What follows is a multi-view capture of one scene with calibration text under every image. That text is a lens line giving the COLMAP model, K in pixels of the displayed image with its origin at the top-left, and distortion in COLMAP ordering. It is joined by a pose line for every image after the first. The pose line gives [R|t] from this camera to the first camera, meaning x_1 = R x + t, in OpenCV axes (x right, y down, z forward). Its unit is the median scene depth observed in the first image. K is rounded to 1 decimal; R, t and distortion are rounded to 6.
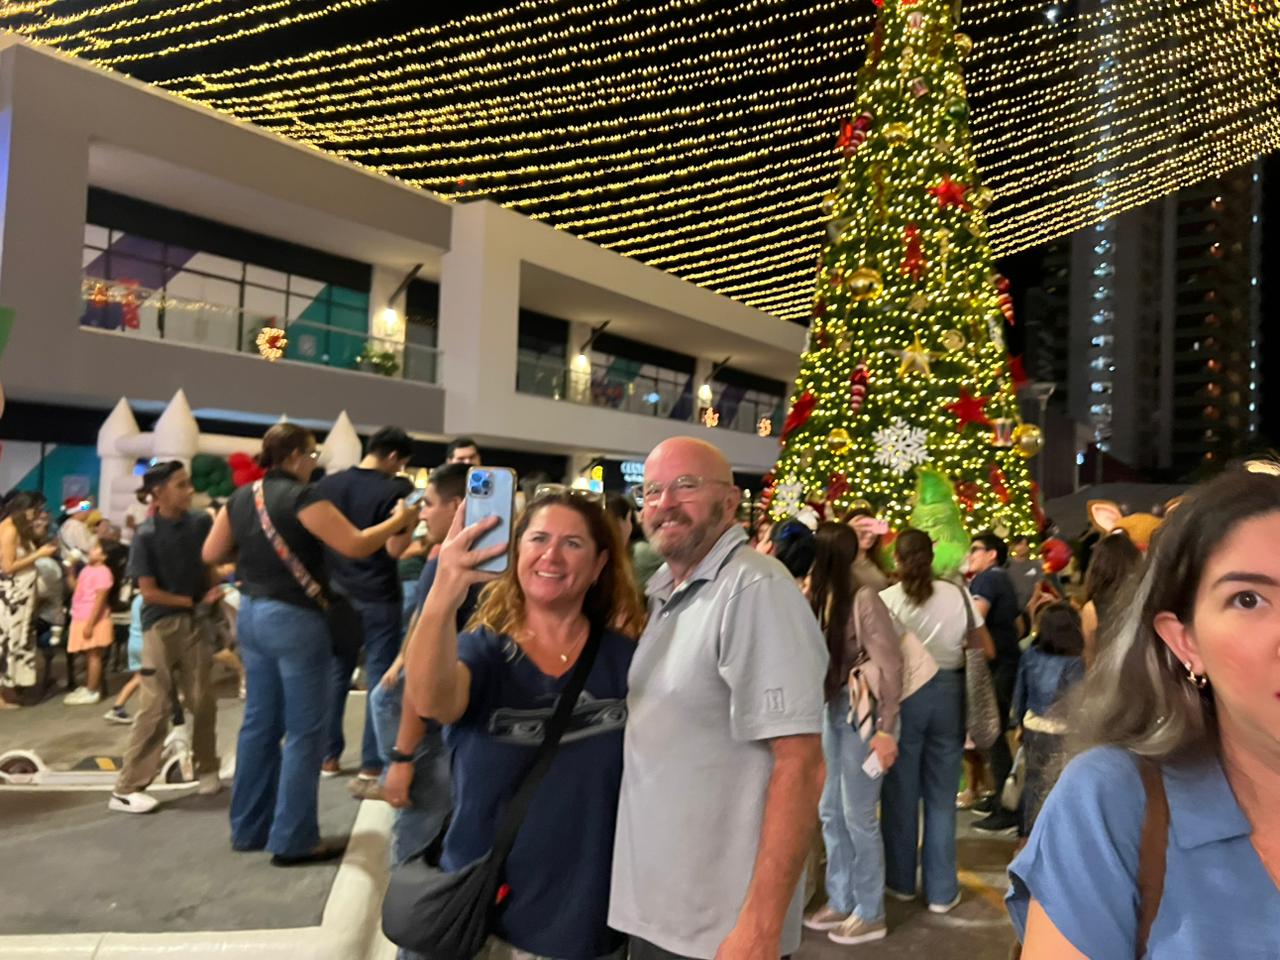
lens RADIAL K [[969.9, 0, 643.6], [0, 969.9, 474.4], [0, 0, 1]] dist [0.075412, -0.116423]
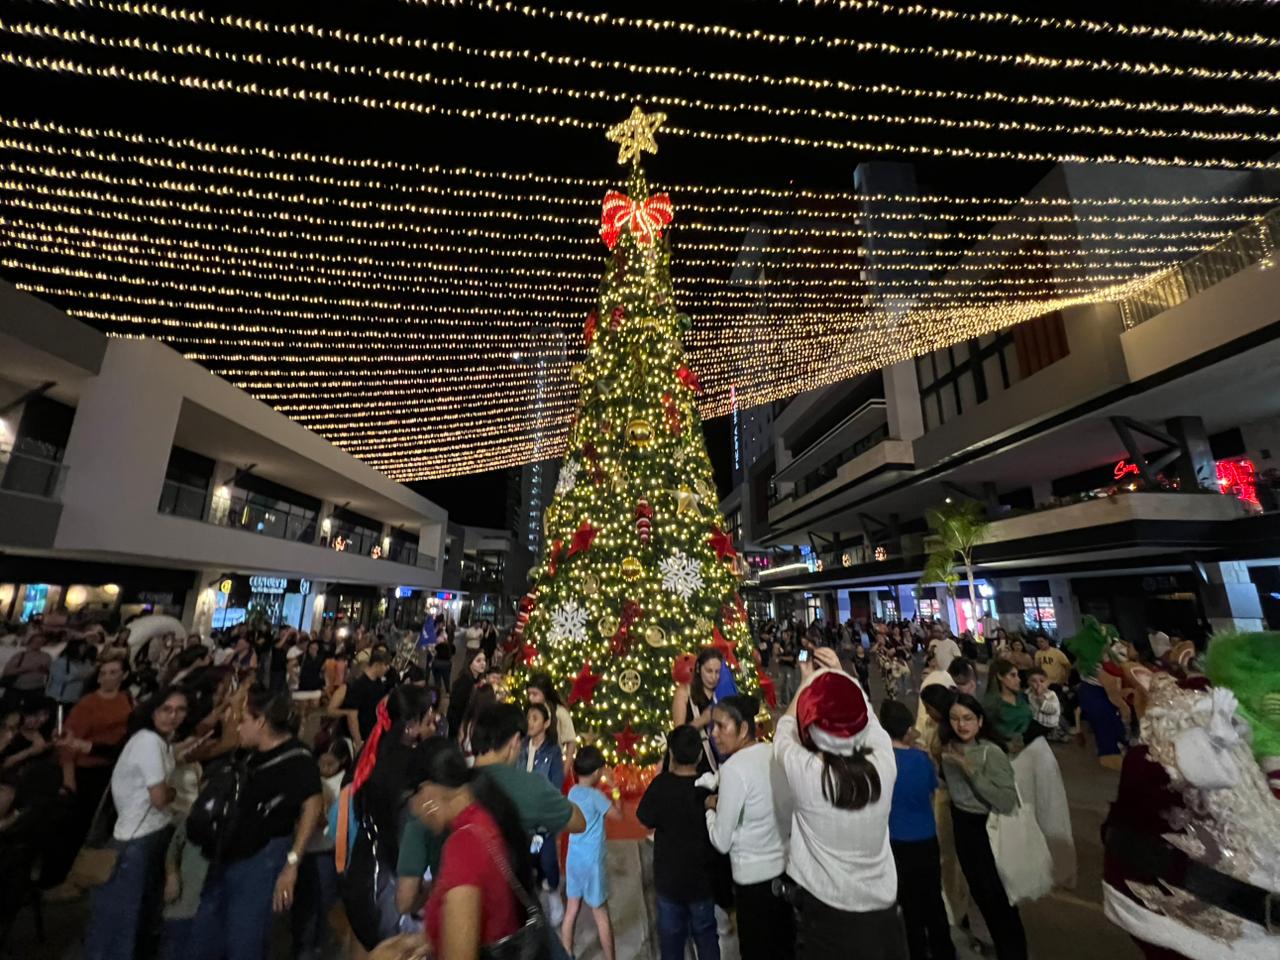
lens RADIAL K [[512.0, 0, 637.2], [0, 512.0, 485.3], [0, 0, 1]] dist [-0.002832, -0.000058]
pose [[0.788034, 0.109430, 0.605828, -0.136854], [0.003941, 0.983158, -0.182713, -0.021007], [-0.615619, 0.146371, 0.774331, 0.528960]]
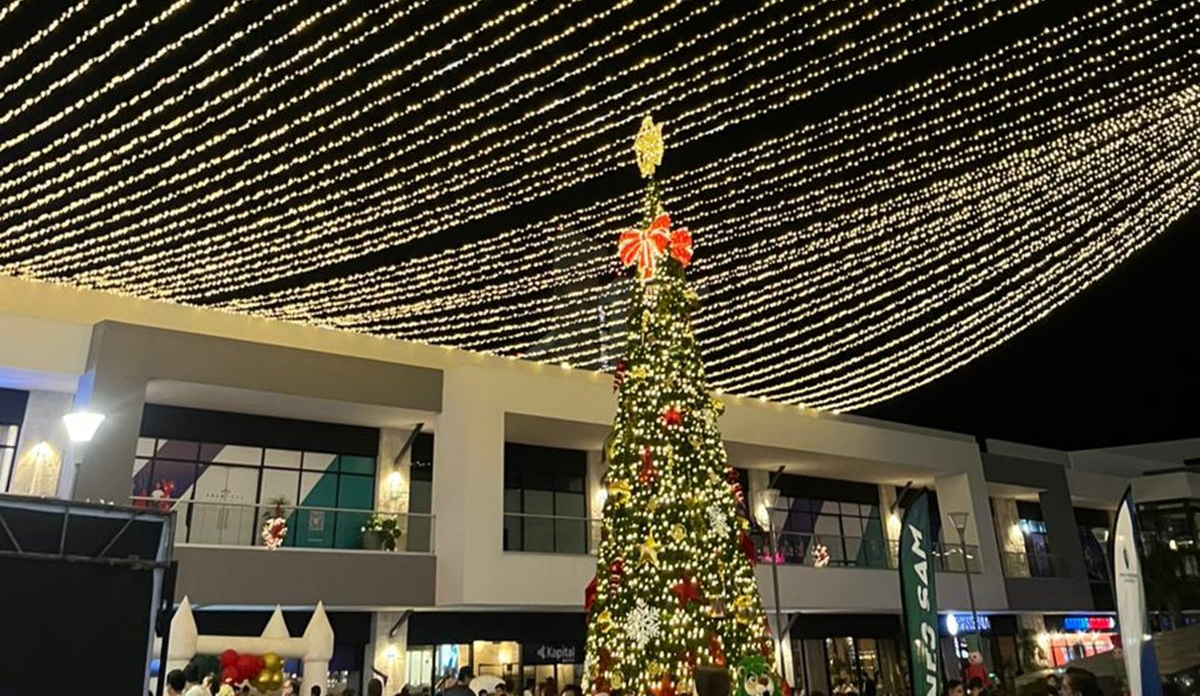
lens RADIAL K [[1219.9, 0, 580.6], [0, 1219.9, -125.5], [0, 0, 1]] dist [0.041389, -0.047284]
pose [[0.975657, -0.166108, -0.143182, 0.574241], [0.068473, 0.851004, -0.520677, -0.028586], [0.208337, 0.498198, 0.841662, -0.988315]]
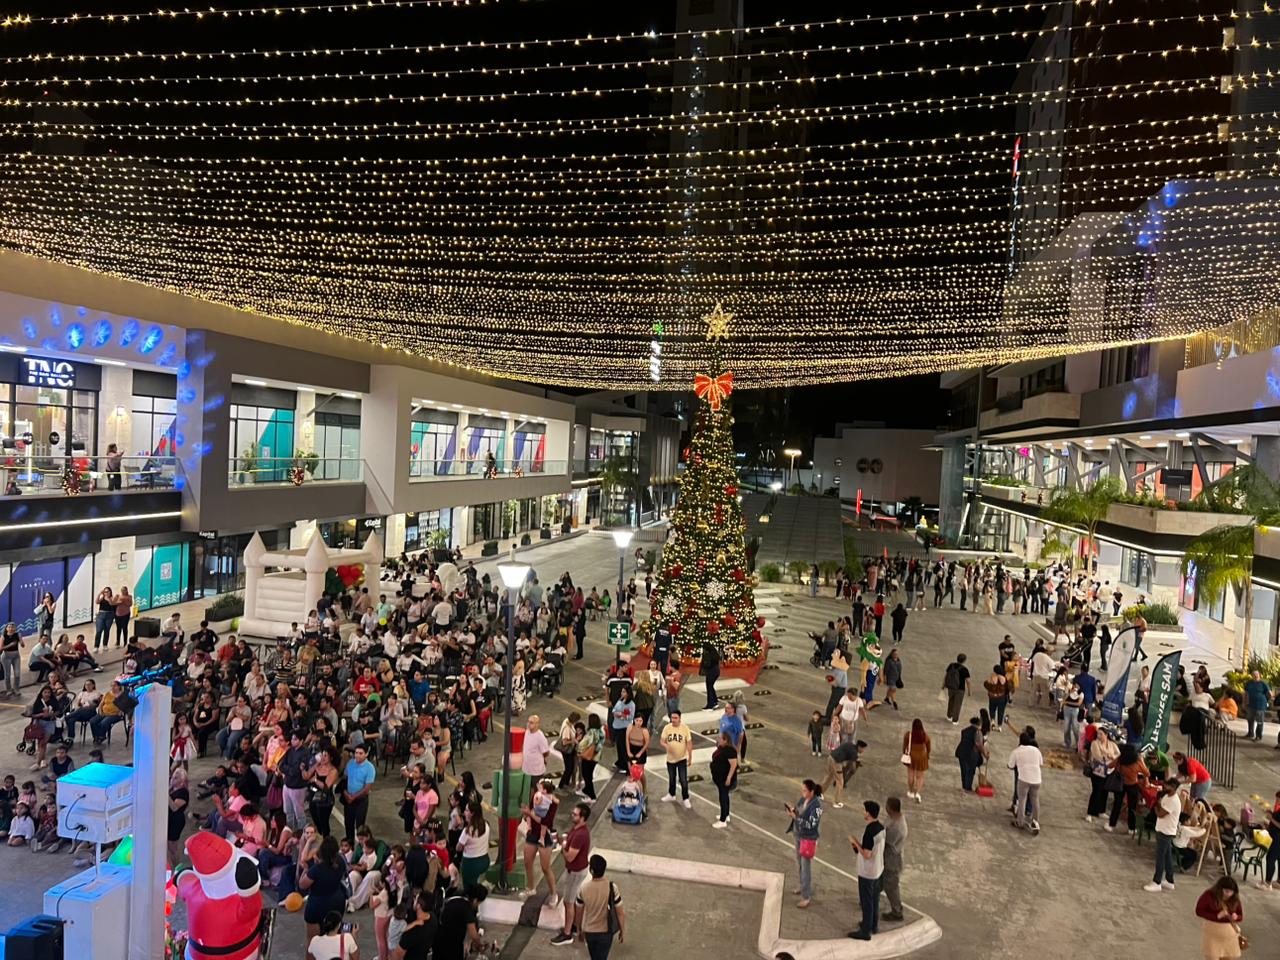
lens RADIAL K [[968.7, 0, 629.1], [0, 968.7, 484.0], [0, 0, 1]] dist [0.199371, -0.471496]
pose [[0.918515, -0.005138, 0.395353, -0.975653], [-0.028952, 0.996357, 0.080212, -0.503103], [-0.394325, -0.085122, 0.915020, -1.292731]]
